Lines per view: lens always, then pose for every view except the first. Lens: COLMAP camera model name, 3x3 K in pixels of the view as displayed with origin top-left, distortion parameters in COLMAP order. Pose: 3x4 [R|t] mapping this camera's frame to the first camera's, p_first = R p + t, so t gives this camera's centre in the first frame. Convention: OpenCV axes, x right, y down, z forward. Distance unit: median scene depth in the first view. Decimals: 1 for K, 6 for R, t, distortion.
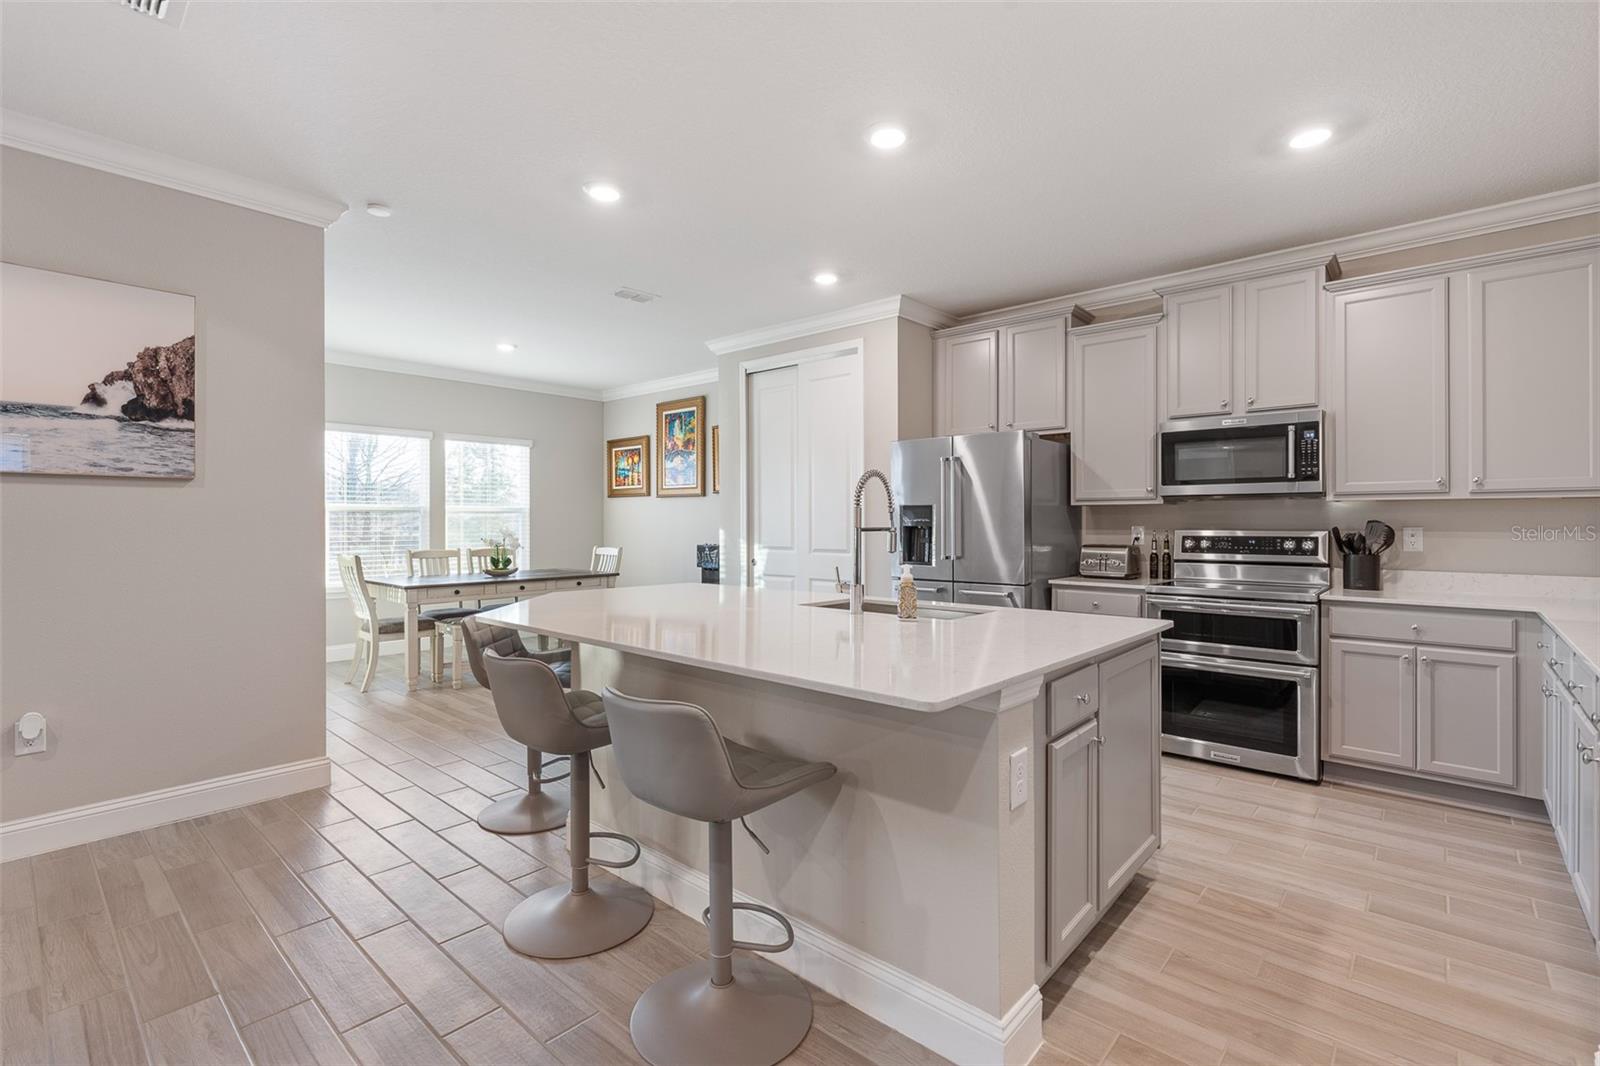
lens RADIAL K [[720.3, 0, 803.0], [0, 720.3, 522.6], [0, 0, 1]] dist [-0.008576, 0.003181]
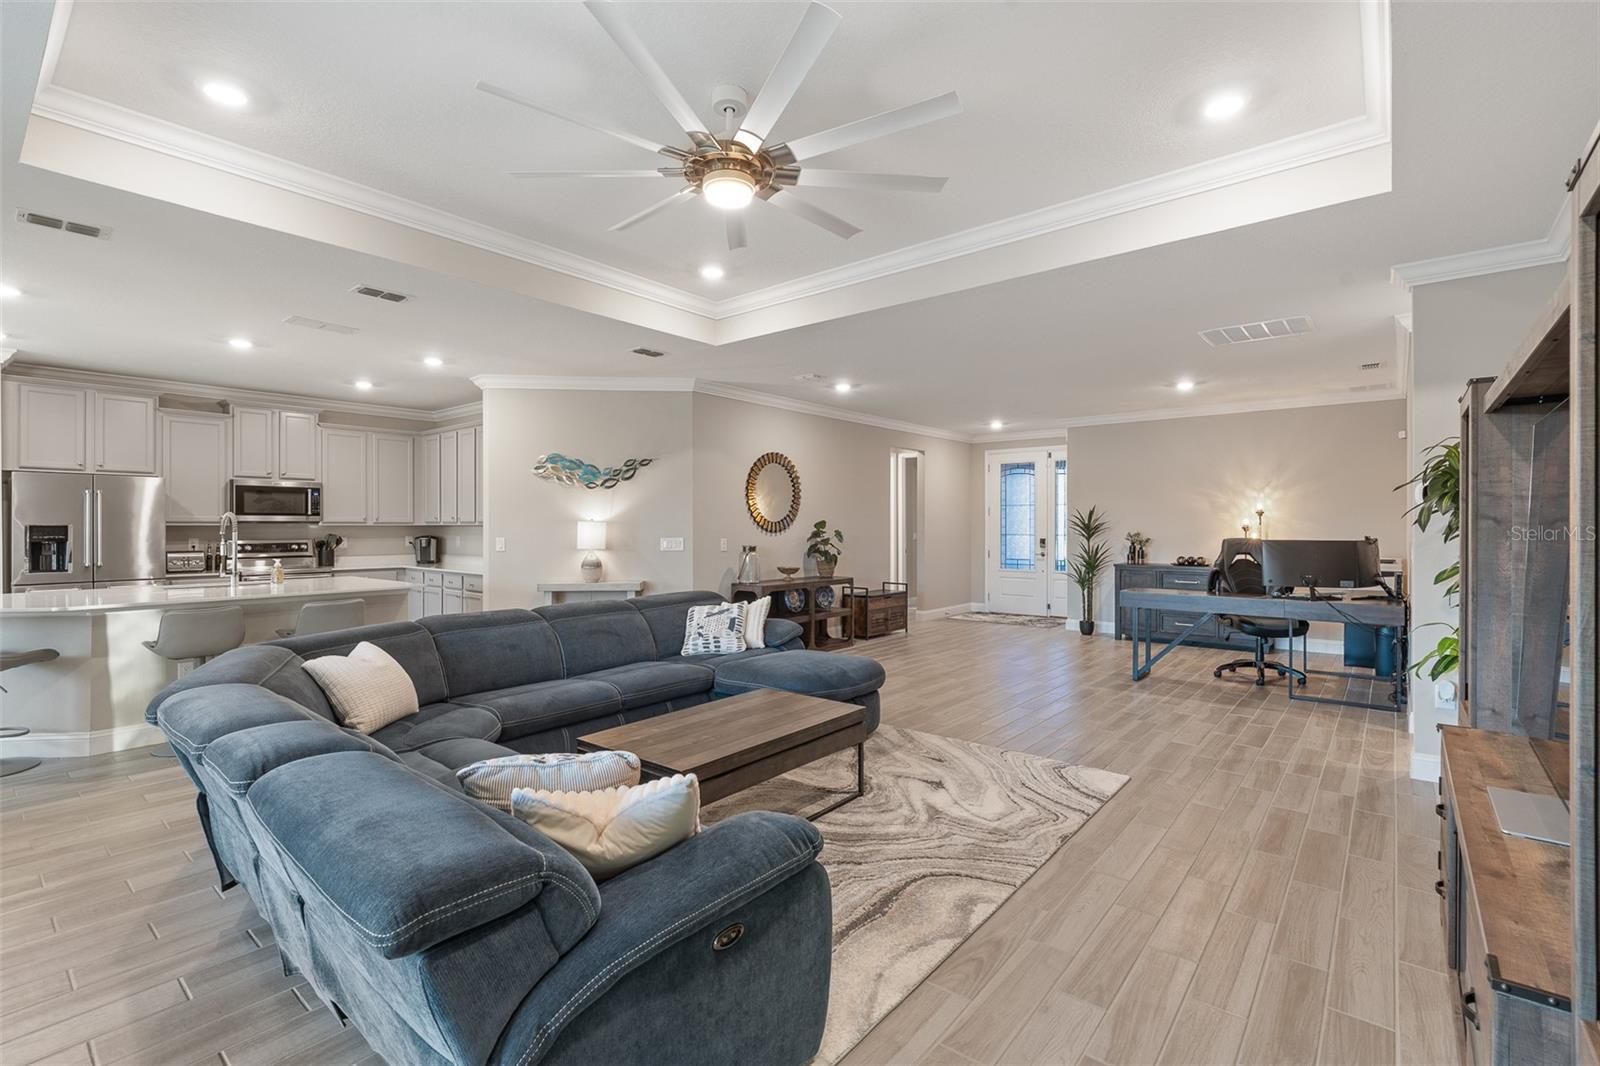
lens RADIAL K [[720.3, 0, 800.5], [0, 720.3, 526.7], [0, 0, 1]] dist [-0.008576, 0.003181]
pose [[-0.031357, -0.001661, 0.999507, -1.150810], [0.000650, 0.999998, 0.001683, -0.023348], [-0.999508, 0.000703, -0.031356, -0.283187]]
